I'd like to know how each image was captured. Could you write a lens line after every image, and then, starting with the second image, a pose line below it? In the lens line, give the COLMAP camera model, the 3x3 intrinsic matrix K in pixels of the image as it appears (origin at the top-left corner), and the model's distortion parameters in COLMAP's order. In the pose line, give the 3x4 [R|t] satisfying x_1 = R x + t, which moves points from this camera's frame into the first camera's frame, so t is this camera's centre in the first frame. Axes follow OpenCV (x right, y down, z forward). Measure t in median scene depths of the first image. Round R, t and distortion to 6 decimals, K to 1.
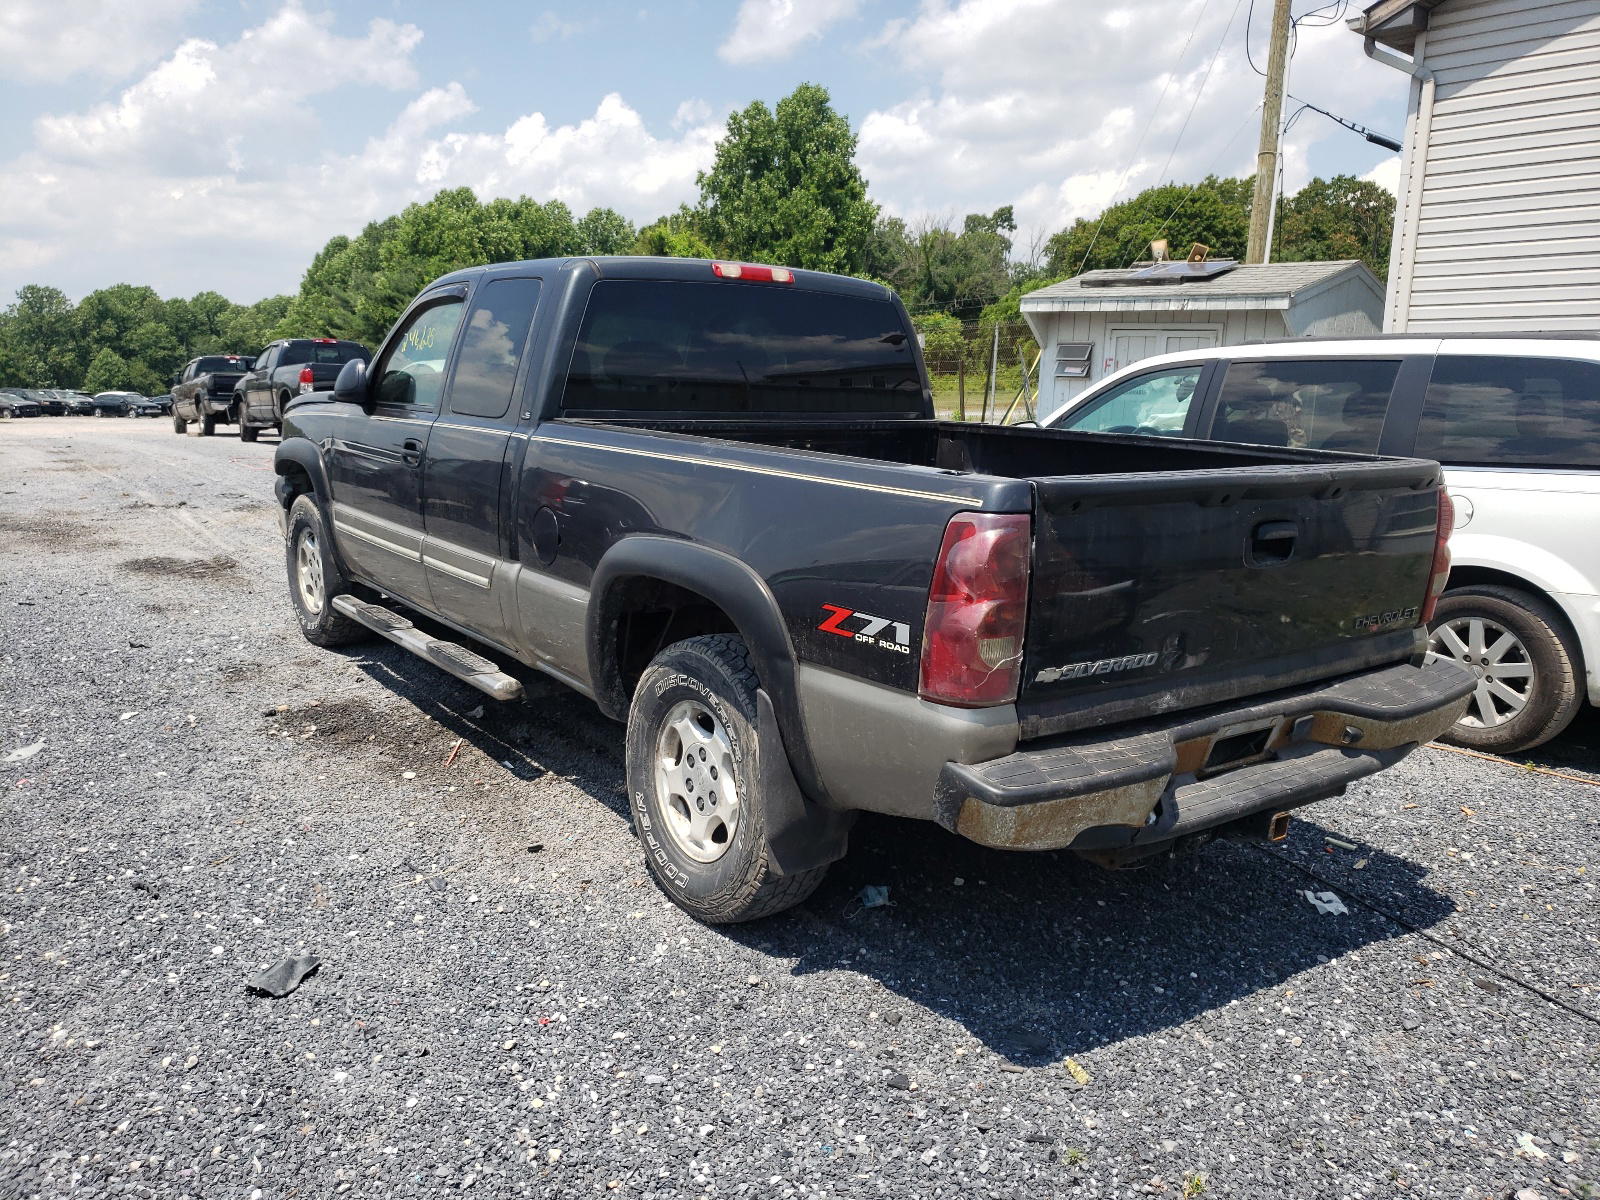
lens RADIAL K [[1225.6, 0, 781.0], [0, 1225.6, 619.5], [0, 0, 1]] dist [-0.009039, -0.005531]
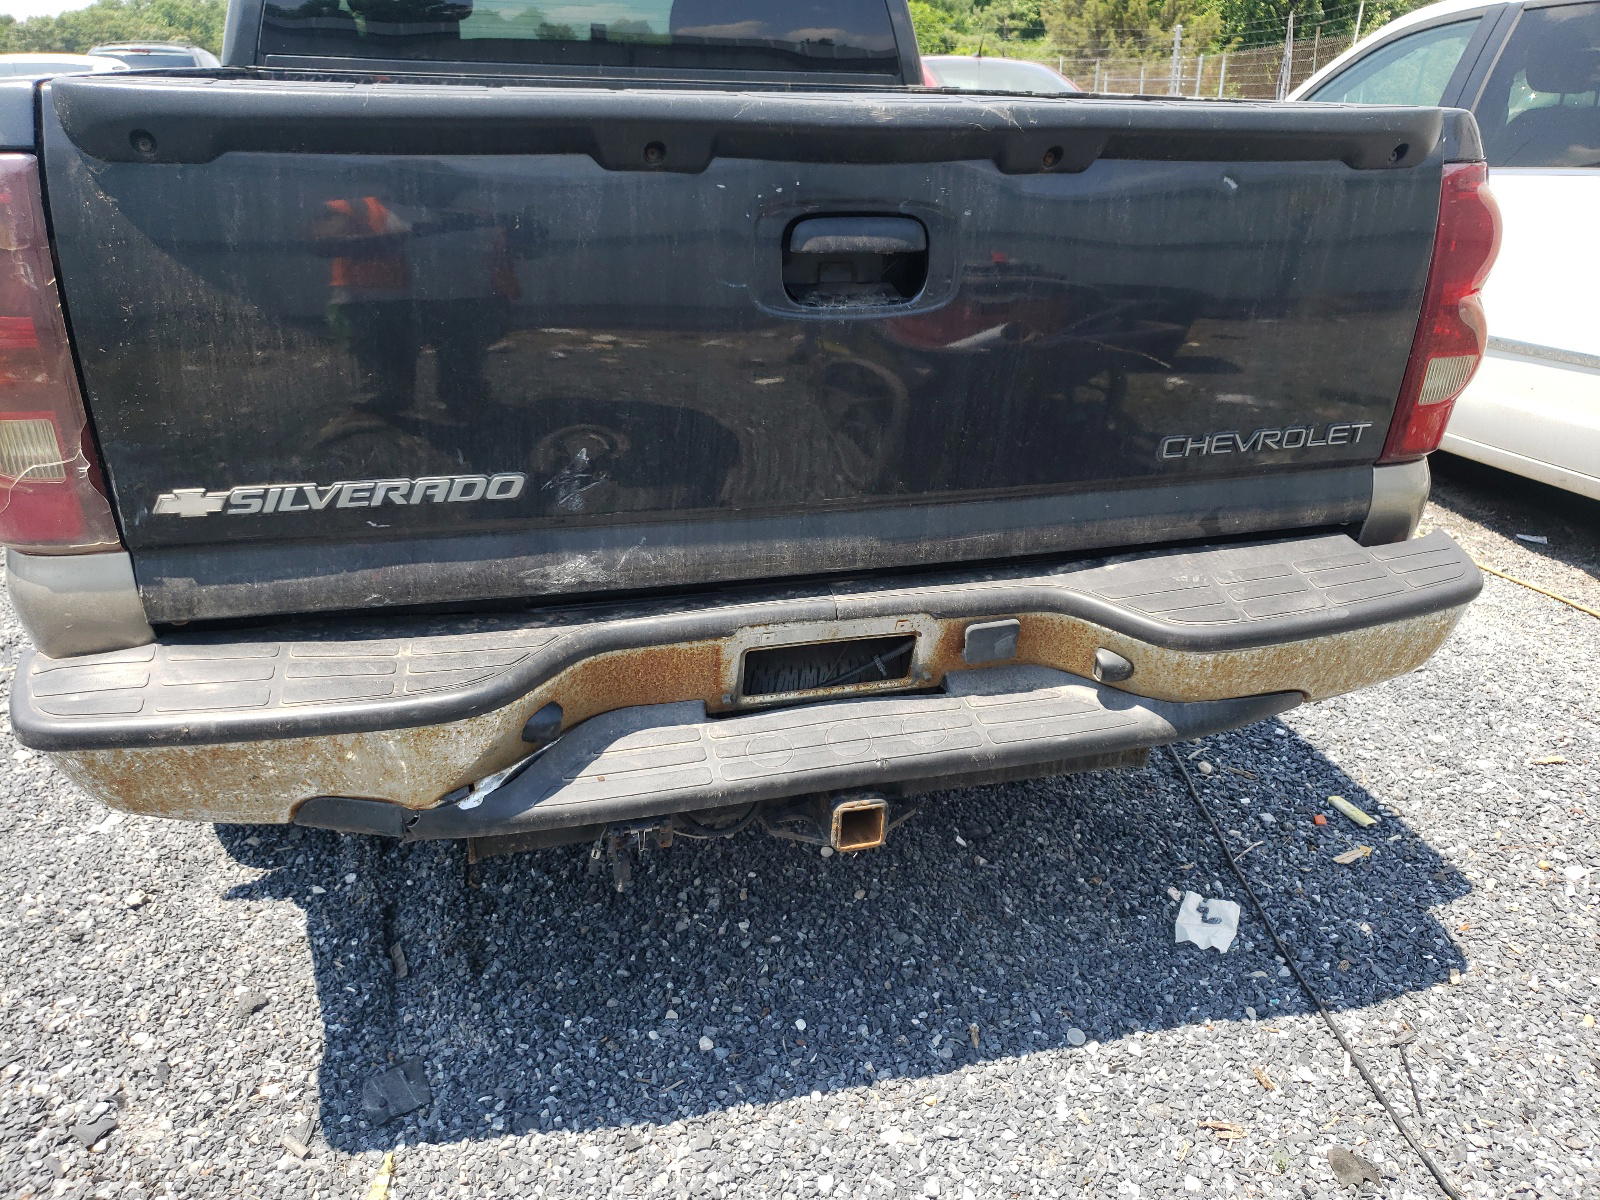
lens RADIAL K [[1280.0, 0, 800.0], [0, 1280.0, 600.0], [0, 0, 1]] dist [-0.001617, -0.002830]
pose [[0.946750, 0.121823, -0.298032, 0.512999], [-0.063124, 0.977922, 0.199210, -0.030493], [0.315721, -0.169789, 0.933537, 0.481096]]
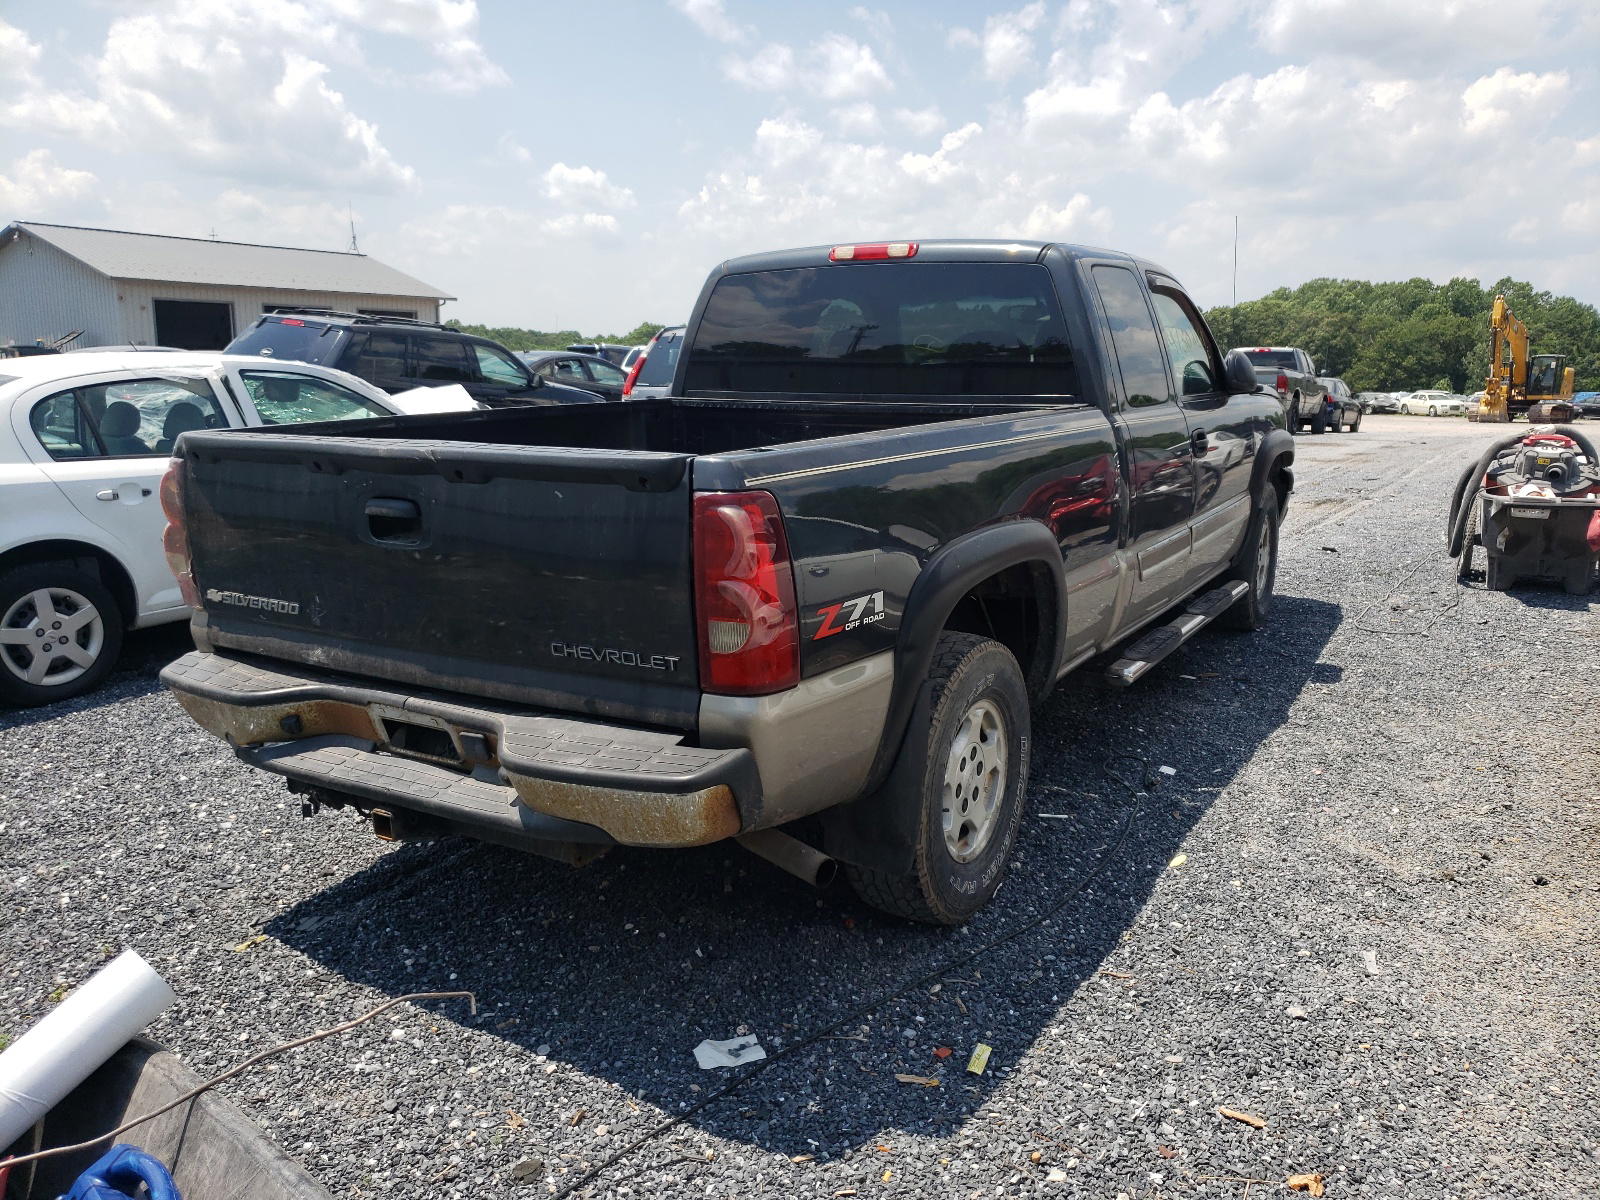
lens RADIAL K [[1212.0, 0, 800.0], [0, 1212.0, 600.0], [0, 0, 1]] dist [0.000684, -0.004541]
pose [[0.406184, 0.151642, -0.901121, 1.288684], [-0.157758, 0.982964, 0.094305, -0.130840], [0.900071, 0.103854, 0.423187, 0.841793]]
